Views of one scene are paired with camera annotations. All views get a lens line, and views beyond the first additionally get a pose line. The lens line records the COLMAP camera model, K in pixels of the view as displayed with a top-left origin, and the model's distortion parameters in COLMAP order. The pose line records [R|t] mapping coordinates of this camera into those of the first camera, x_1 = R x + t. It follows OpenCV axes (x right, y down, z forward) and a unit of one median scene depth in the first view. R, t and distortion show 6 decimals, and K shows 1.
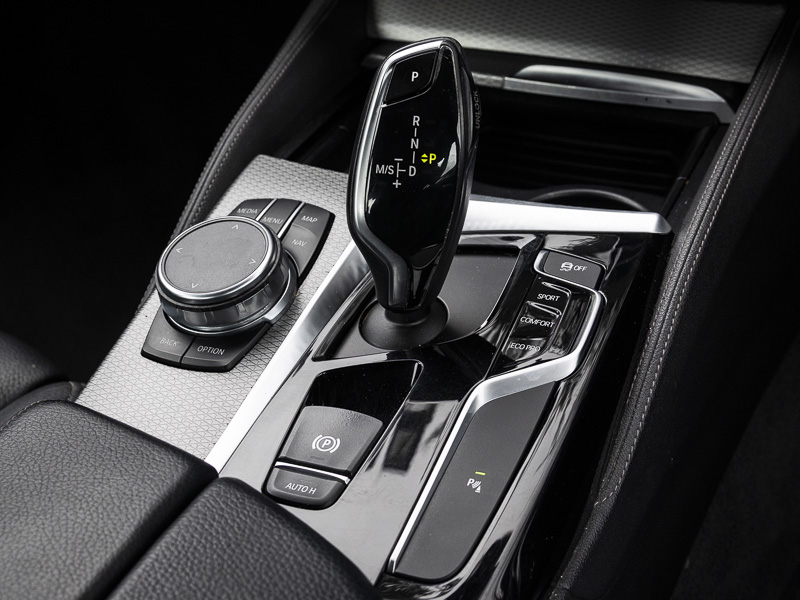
lens RADIAL K [[1329.6, 0, 398.1], [0, 1329.6, 298.2], [0, 0, 1]] dist [-0.016407, 0.000000]
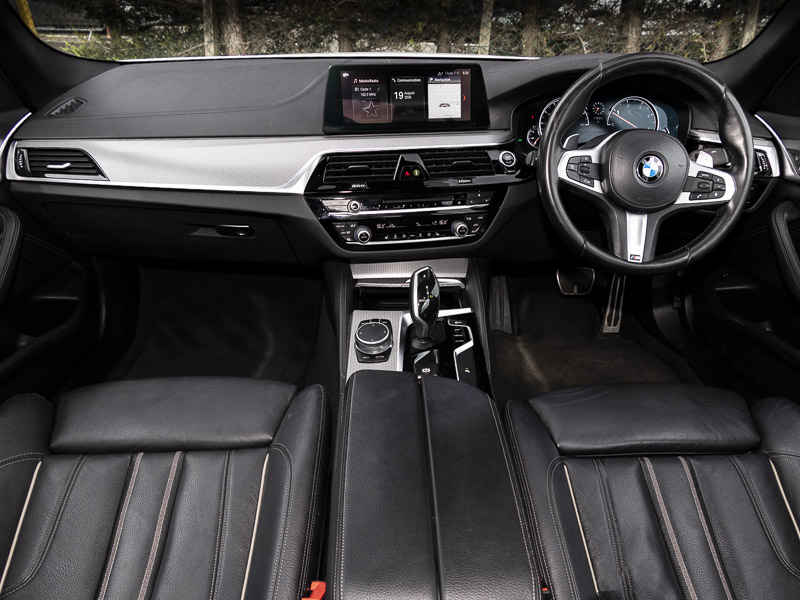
lens RADIAL K [[596.1, 0, 401.6], [0, 596.1, 304.3], [0, 0, 1]] dist [-0.011990, -0.006654]
pose [[0.895707, -0.120440, 0.428022, -0.736275], [0.201019, 0.968313, -0.148196, 0.147163], [-0.396610, 0.218781, 0.891535, -0.491645]]
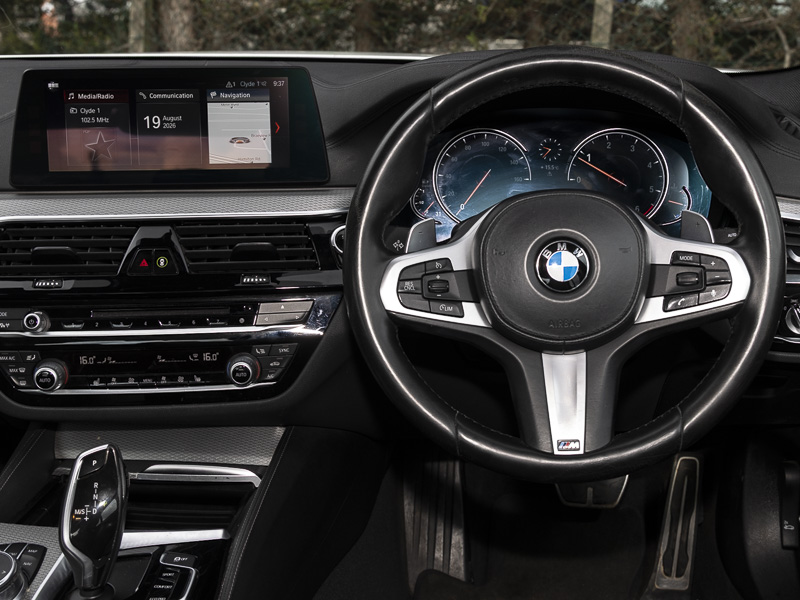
lens RADIAL K [[1068.0, 0, 395.1], [0, 1068.0, 298.4], [0, 0, 1]] dist [0.027785, 0.000000]
pose [[0.946342, -0.016041, 0.322769, -0.068044], [0.131787, 0.931102, -0.340119, 0.189936], [-0.295075, 0.364406, 0.883255, -0.592912]]
